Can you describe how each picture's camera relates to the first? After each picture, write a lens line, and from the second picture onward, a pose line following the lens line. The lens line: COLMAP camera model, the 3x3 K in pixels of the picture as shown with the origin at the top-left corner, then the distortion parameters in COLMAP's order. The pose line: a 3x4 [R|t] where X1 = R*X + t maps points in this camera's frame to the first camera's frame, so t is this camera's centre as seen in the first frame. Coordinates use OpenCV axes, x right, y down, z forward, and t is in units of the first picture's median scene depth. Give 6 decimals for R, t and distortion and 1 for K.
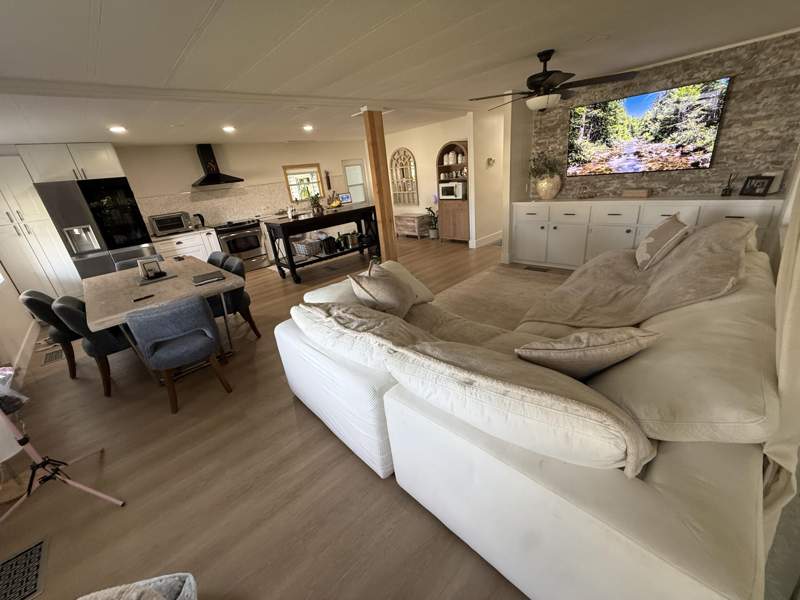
lens RADIAL K [[319.0, 0, 400.0], [0, 319.0, 300.0], [0, 0, 1]] dist [-0.000198, 0.000131]
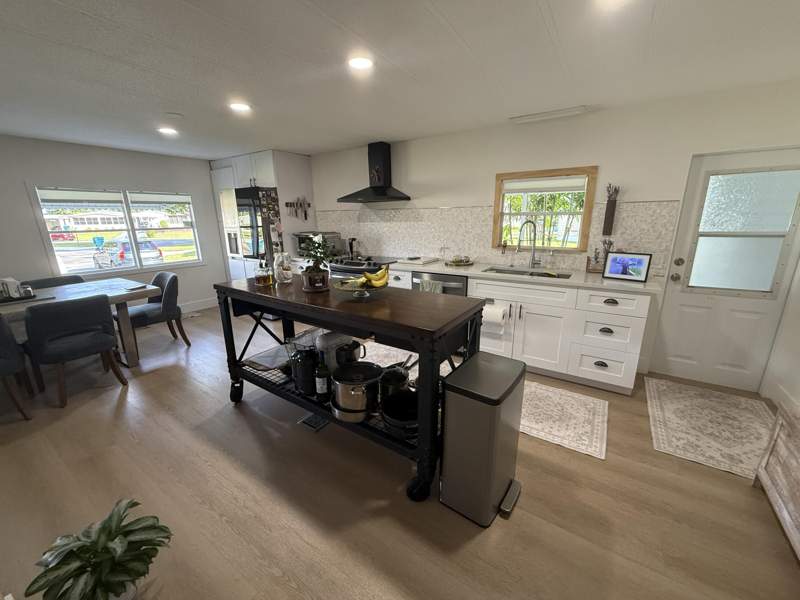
lens RADIAL K [[319.0, 0, 400.0], [0, 319.0, 300.0], [0, 0, 1]] dist [-0.000198, 0.000131]
pose [[0.205712, 0.355226, -0.911865, 0.107737], [-0.377358, 0.888525, 0.261004, -0.315644], [0.902930, 0.290408, 0.316828, 0.757803]]
